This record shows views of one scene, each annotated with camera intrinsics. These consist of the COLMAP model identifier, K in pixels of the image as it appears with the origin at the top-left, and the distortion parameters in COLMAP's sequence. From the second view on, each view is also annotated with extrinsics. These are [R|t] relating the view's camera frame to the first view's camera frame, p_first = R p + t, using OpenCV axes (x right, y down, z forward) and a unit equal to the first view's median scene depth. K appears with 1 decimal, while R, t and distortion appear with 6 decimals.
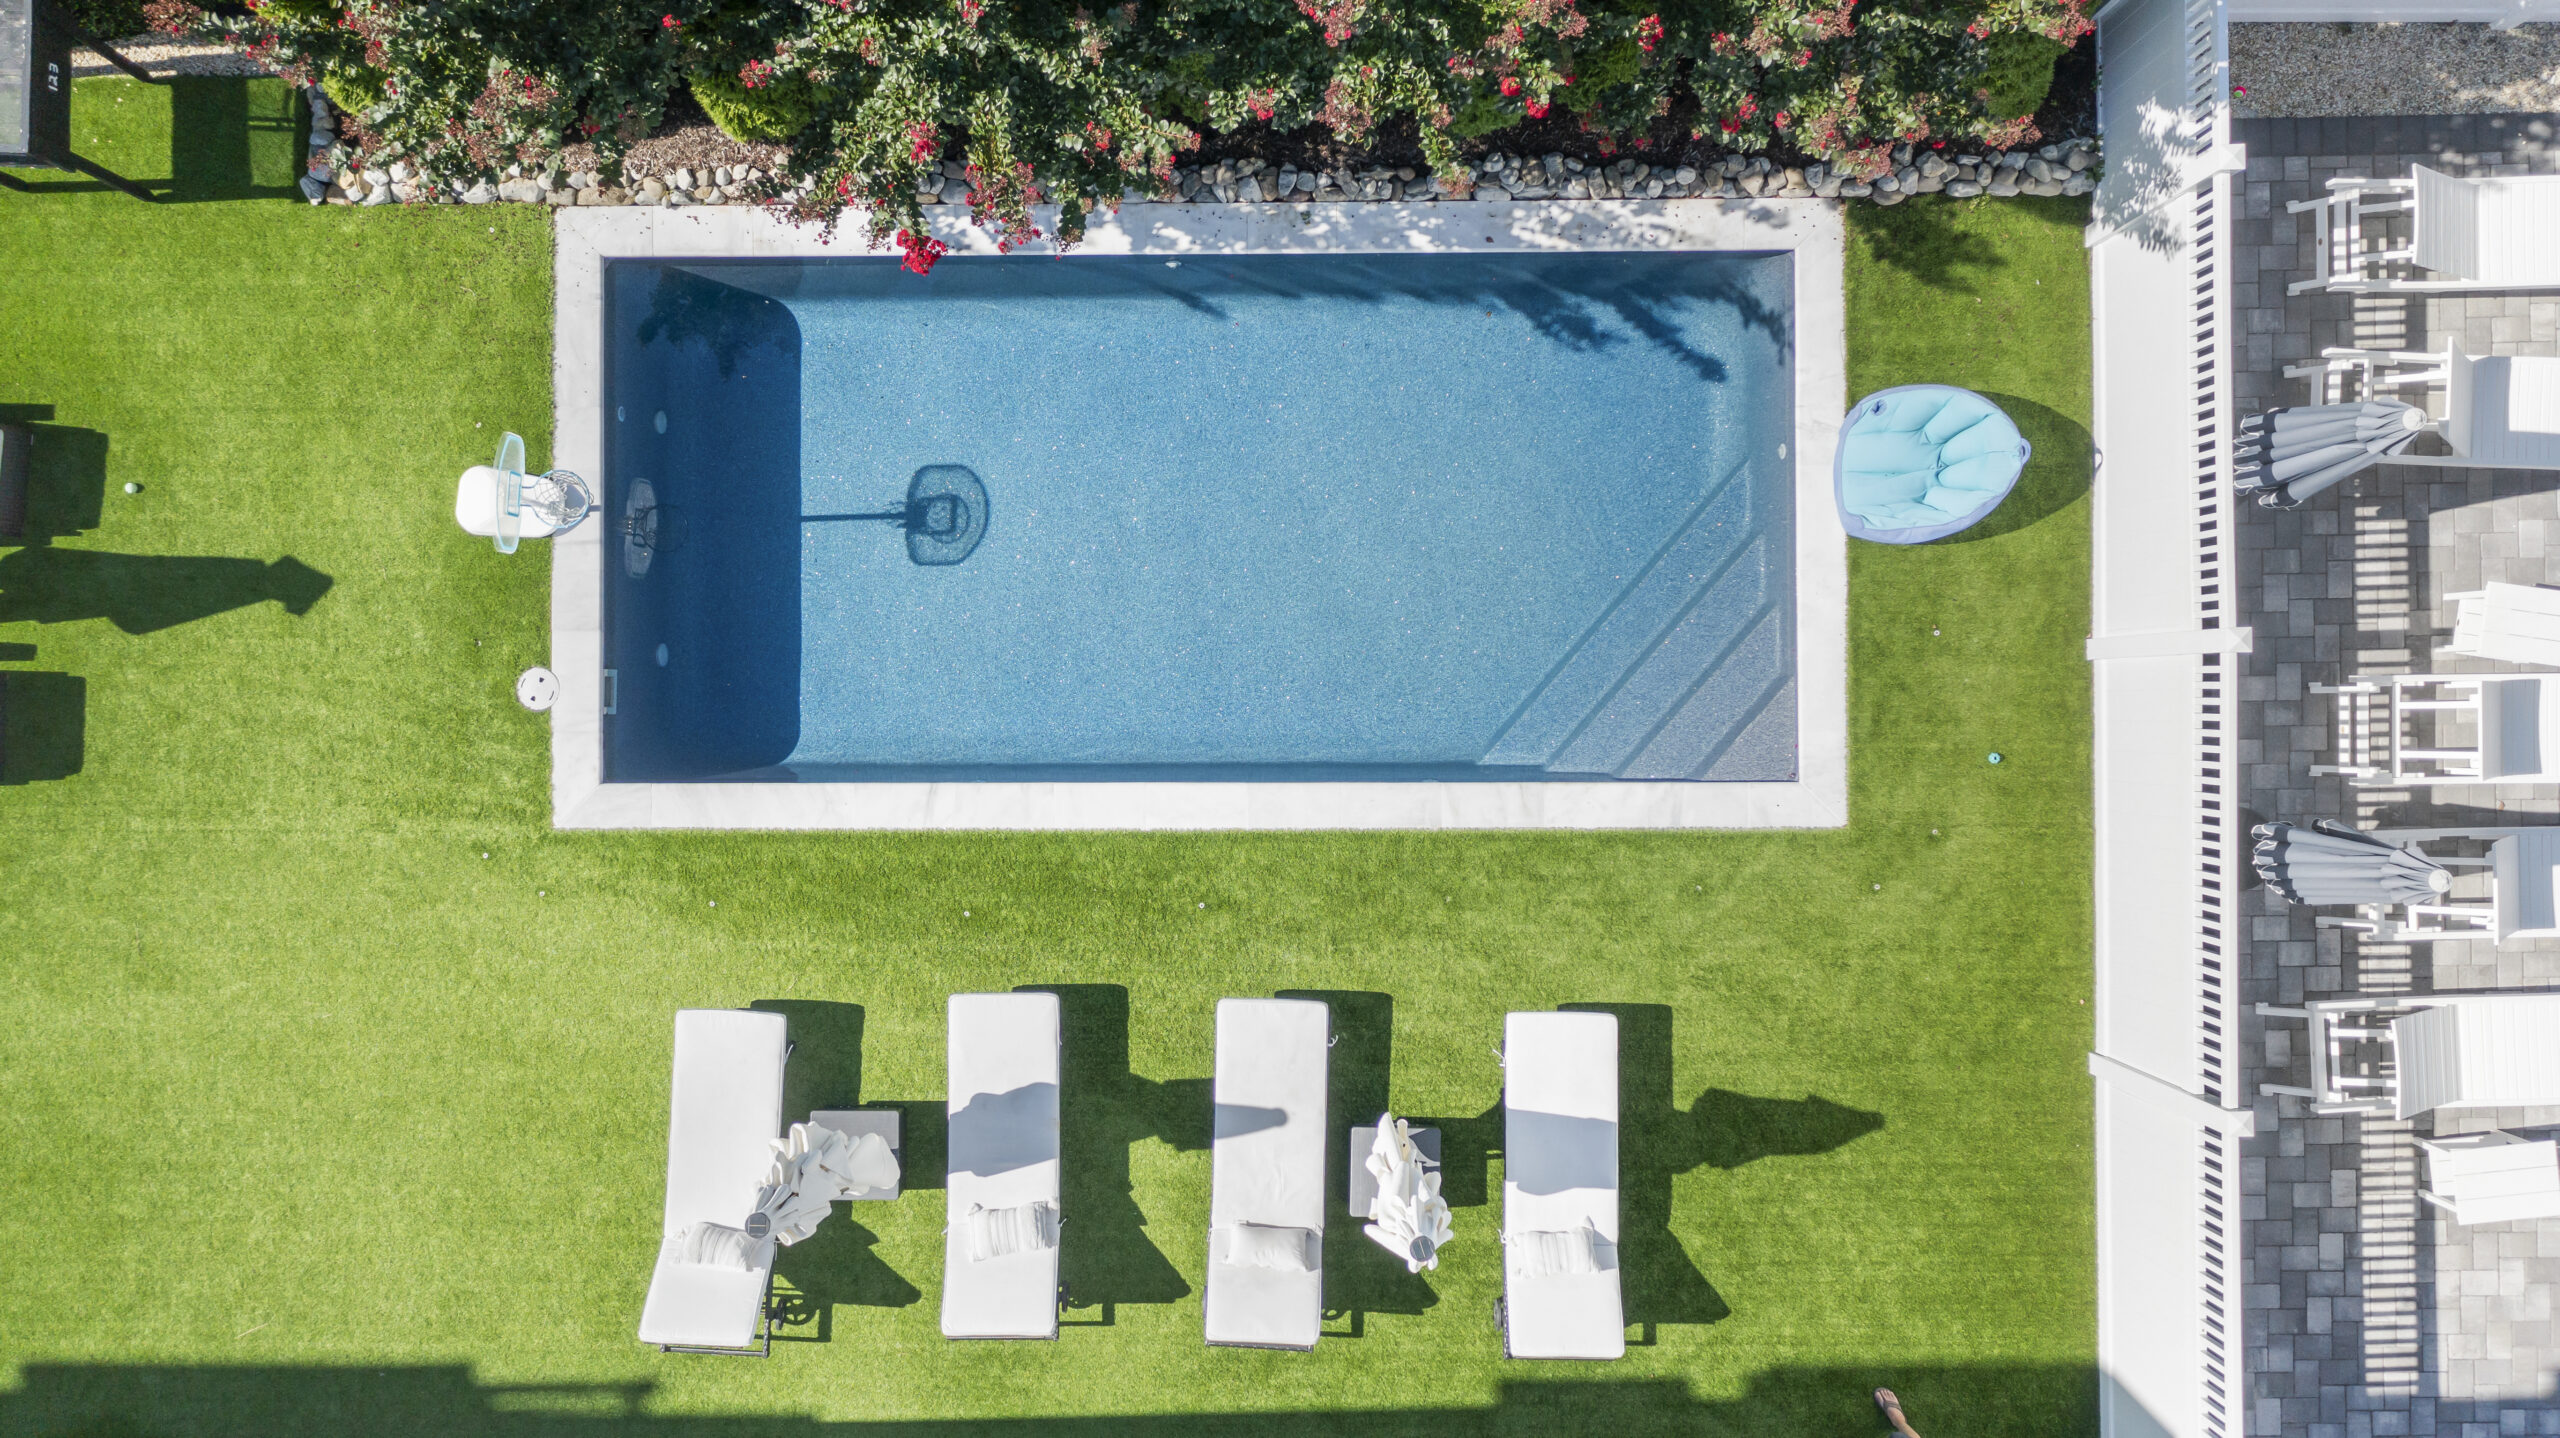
lens RADIAL K [[2070.1, 0, 1238.7], [0, 2070.1, 713.6], [0, 0, 1]] dist [-0.007261, 0.011604]
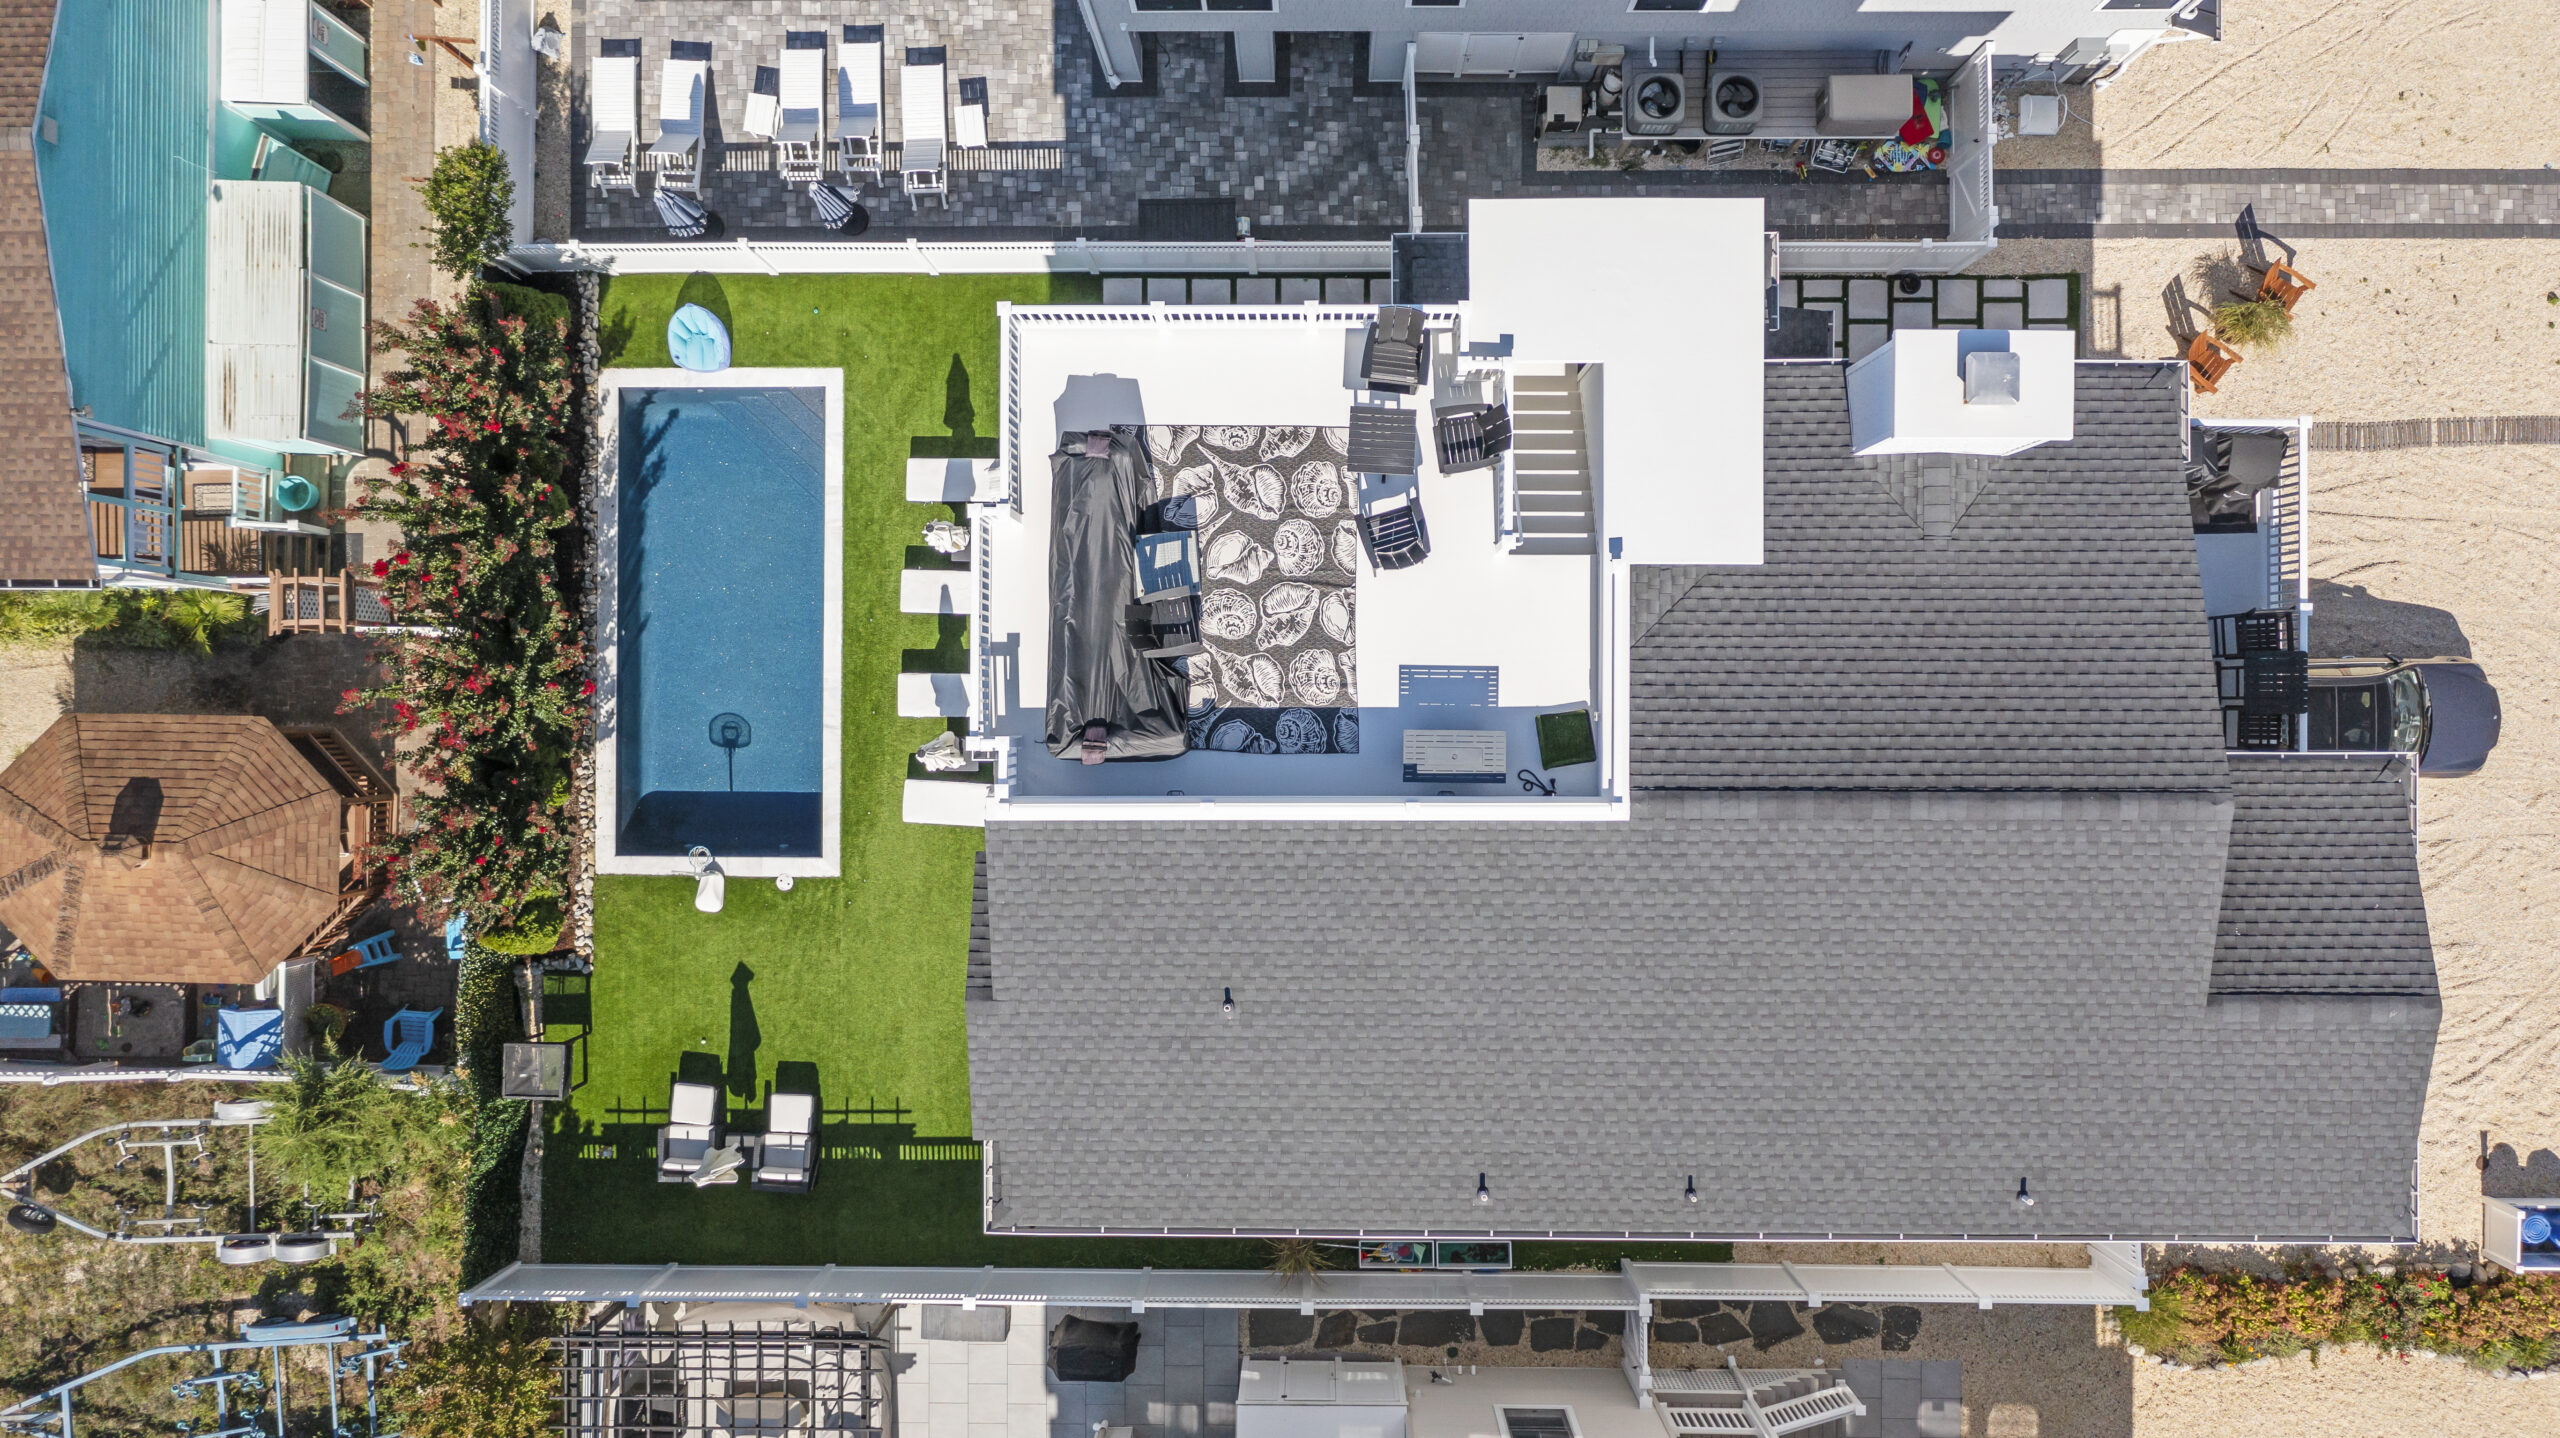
lens RADIAL K [[2070.1, 0, 1238.7], [0, 2070.1, 713.6], [0, 0, 1]] dist [-0.007261, 0.011604]
pose [[0.009183, -0.999666, 0.024149, -0.192994], [0.999898, 0.008915, -0.011166, 0.579872], [0.010947, 0.024249, 0.999646, -1.554813]]
